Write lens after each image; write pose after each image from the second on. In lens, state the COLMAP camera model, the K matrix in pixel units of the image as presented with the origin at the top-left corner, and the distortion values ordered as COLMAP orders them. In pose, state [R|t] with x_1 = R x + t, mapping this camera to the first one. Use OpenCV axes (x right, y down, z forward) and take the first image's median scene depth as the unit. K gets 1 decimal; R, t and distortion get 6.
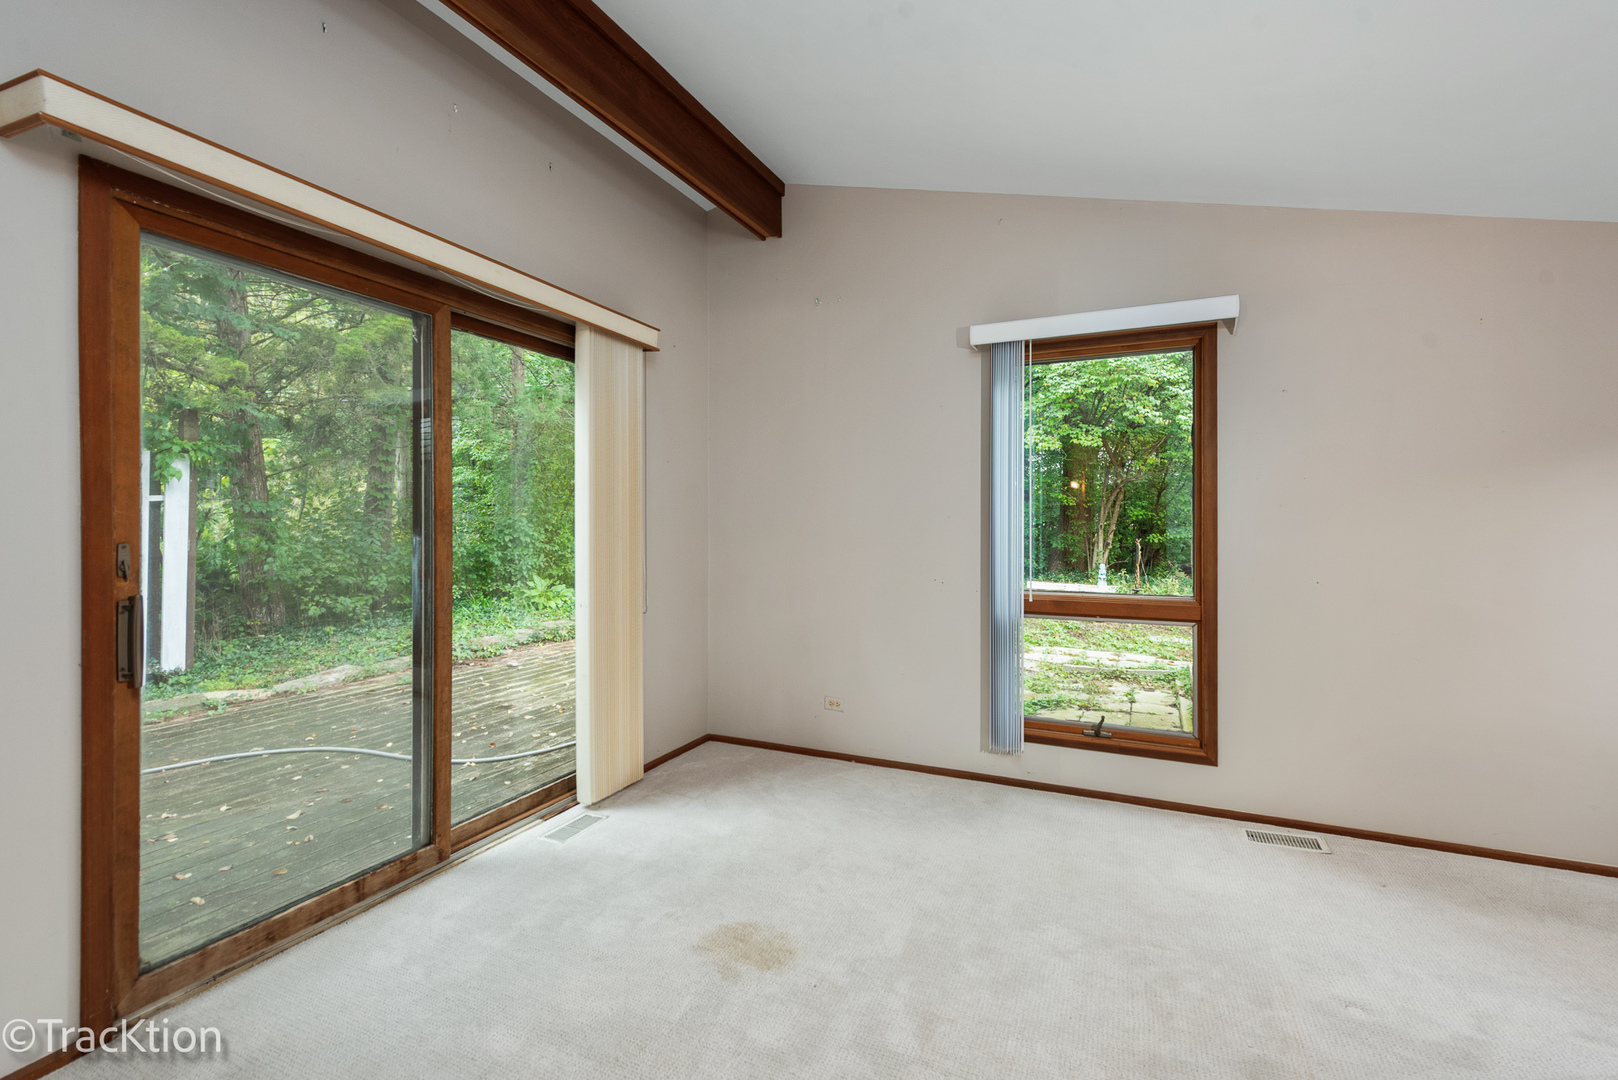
lens RADIAL K [[716.2, 0, 816.2], [0, 716.2, 520.4], [0, 0, 1]] dist [0.002878, -0.000303]
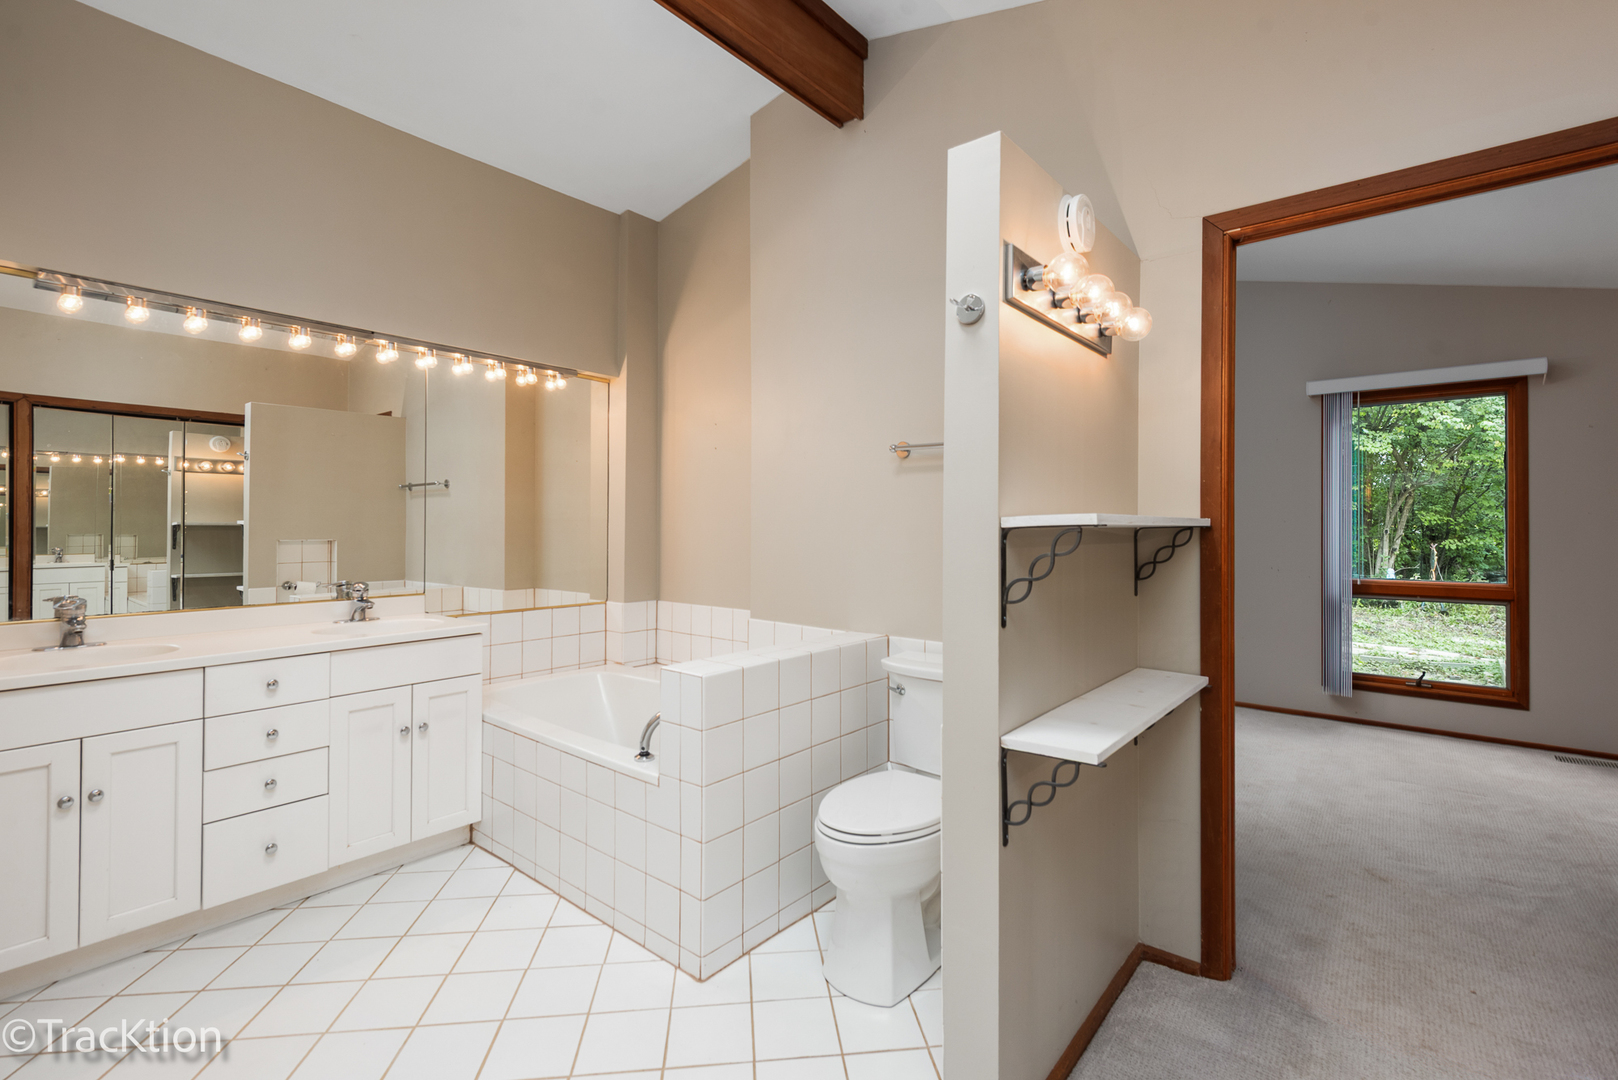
lens RADIAL K [[716.2, 0, 816.2], [0, 716.2, 520.4], [0, 0, 1]] dist [0.002878, -0.000303]
pose [[0.962496, 0.002259, -0.271287, -0.113071], [-0.003573, 0.999984, -0.004348, 0.000132], [0.271273, 0.005154, 0.962489, -0.205705]]
